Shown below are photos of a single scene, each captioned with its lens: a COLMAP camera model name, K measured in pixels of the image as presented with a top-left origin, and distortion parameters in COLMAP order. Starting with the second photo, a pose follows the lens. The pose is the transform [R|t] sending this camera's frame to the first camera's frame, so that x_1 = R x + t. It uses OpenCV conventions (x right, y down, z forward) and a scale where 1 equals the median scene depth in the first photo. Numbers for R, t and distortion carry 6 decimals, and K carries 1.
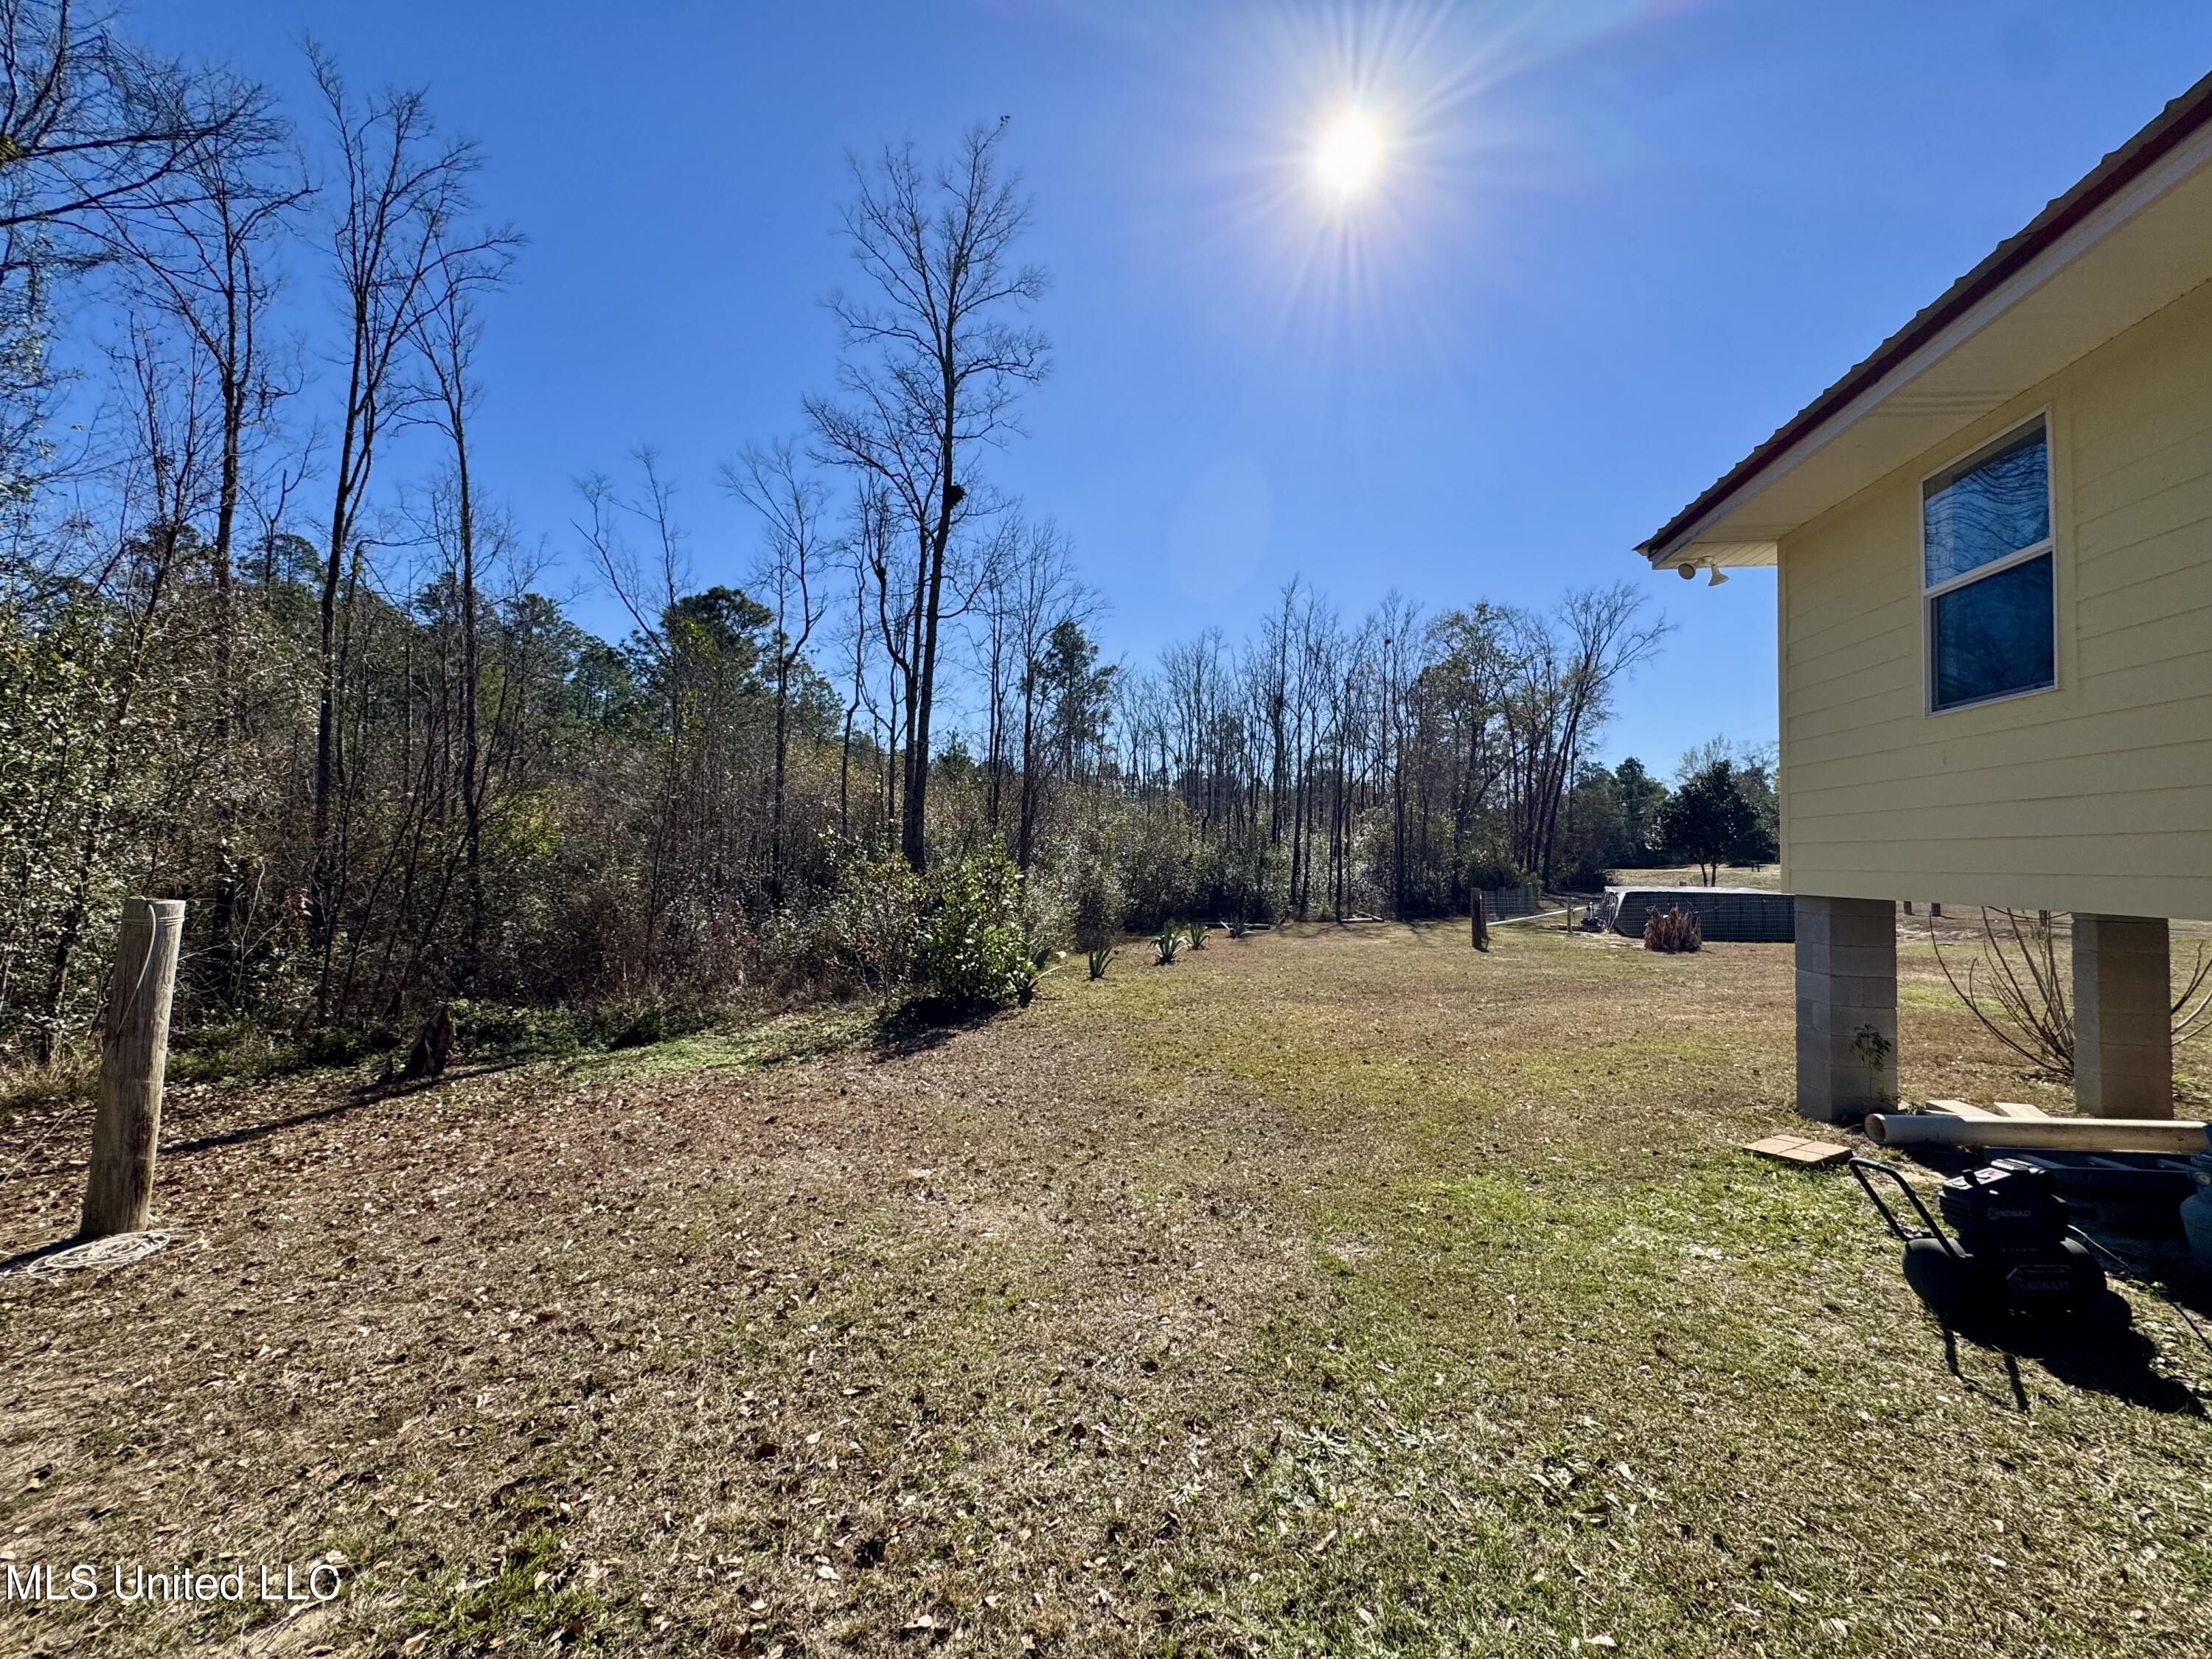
lens RADIAL K [[884.3, 0, 1110.0], [0, 884.3, 834.6], [0, 0, 1]] dist [-0.005913, 0.001120]
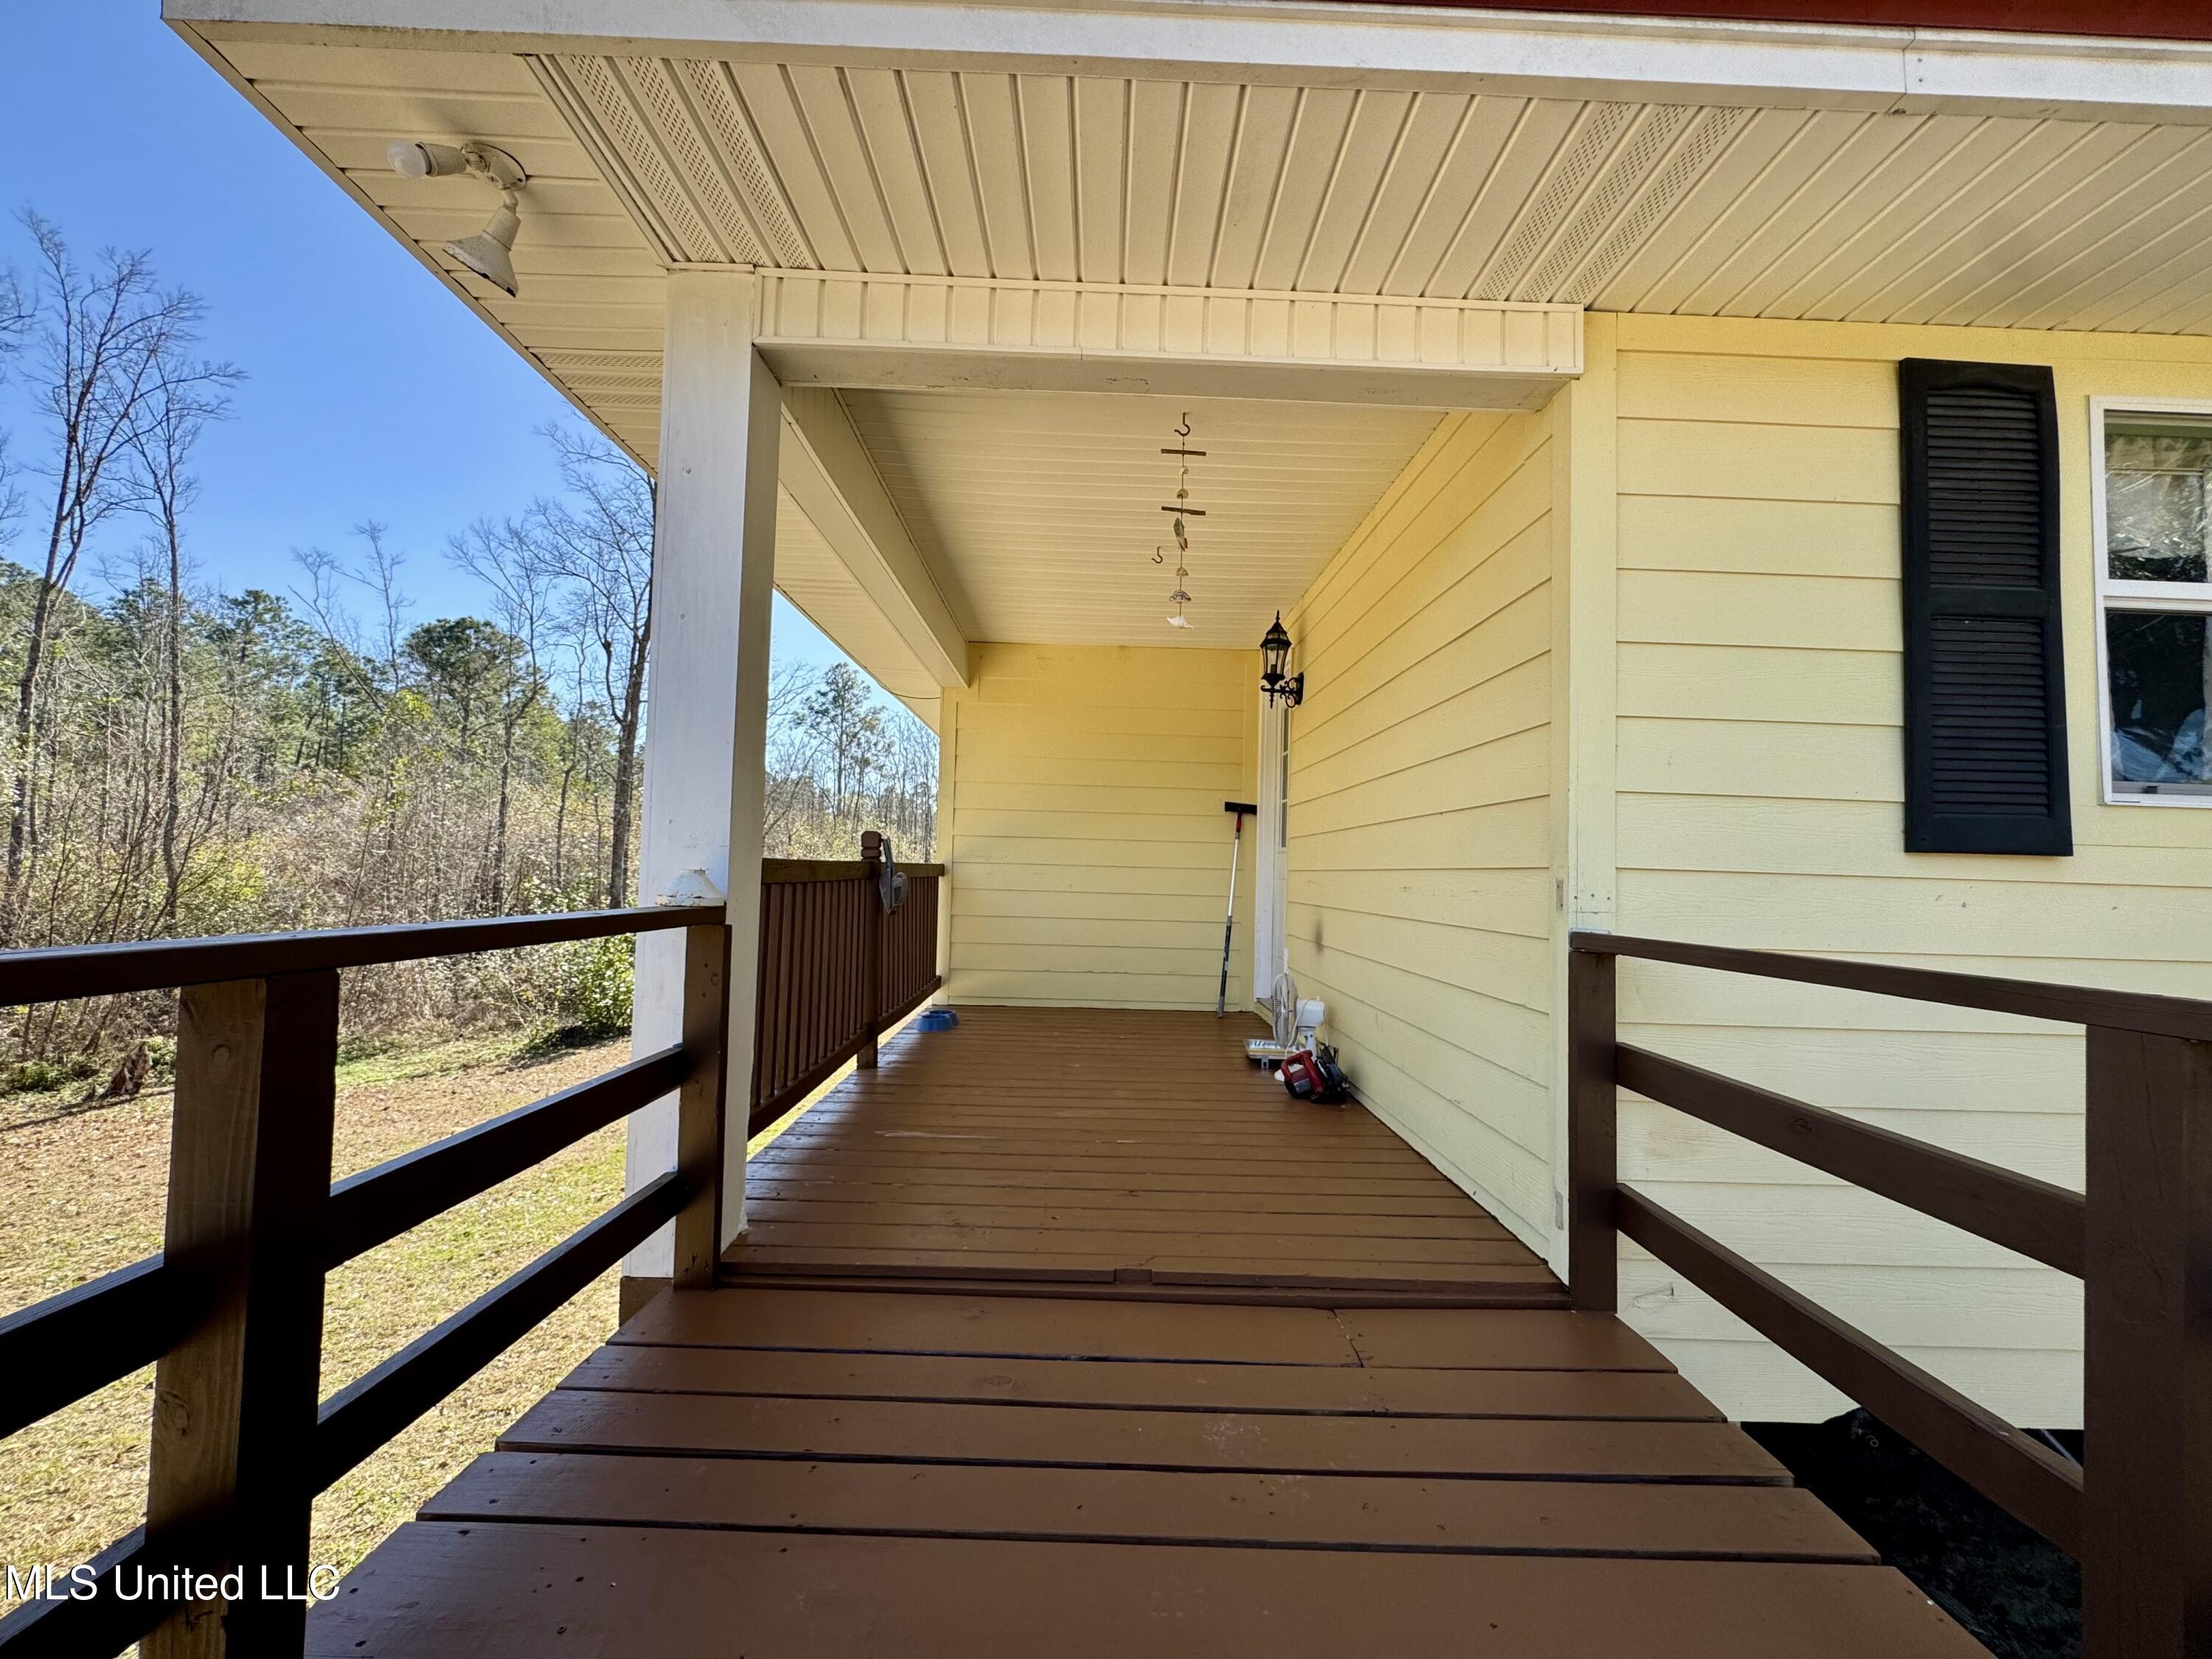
lens RADIAL K [[884.3, 0, 1106.5], [0, 884.3, 829.7], [0, 0, 1]] dist [-0.005913, 0.001120]
pose [[0.981539, 0.017462, 0.190461, 0.246709], [-0.012963, 0.999607, -0.024845, -0.066748], [-0.190820, 0.021917, 0.981380, -0.349319]]
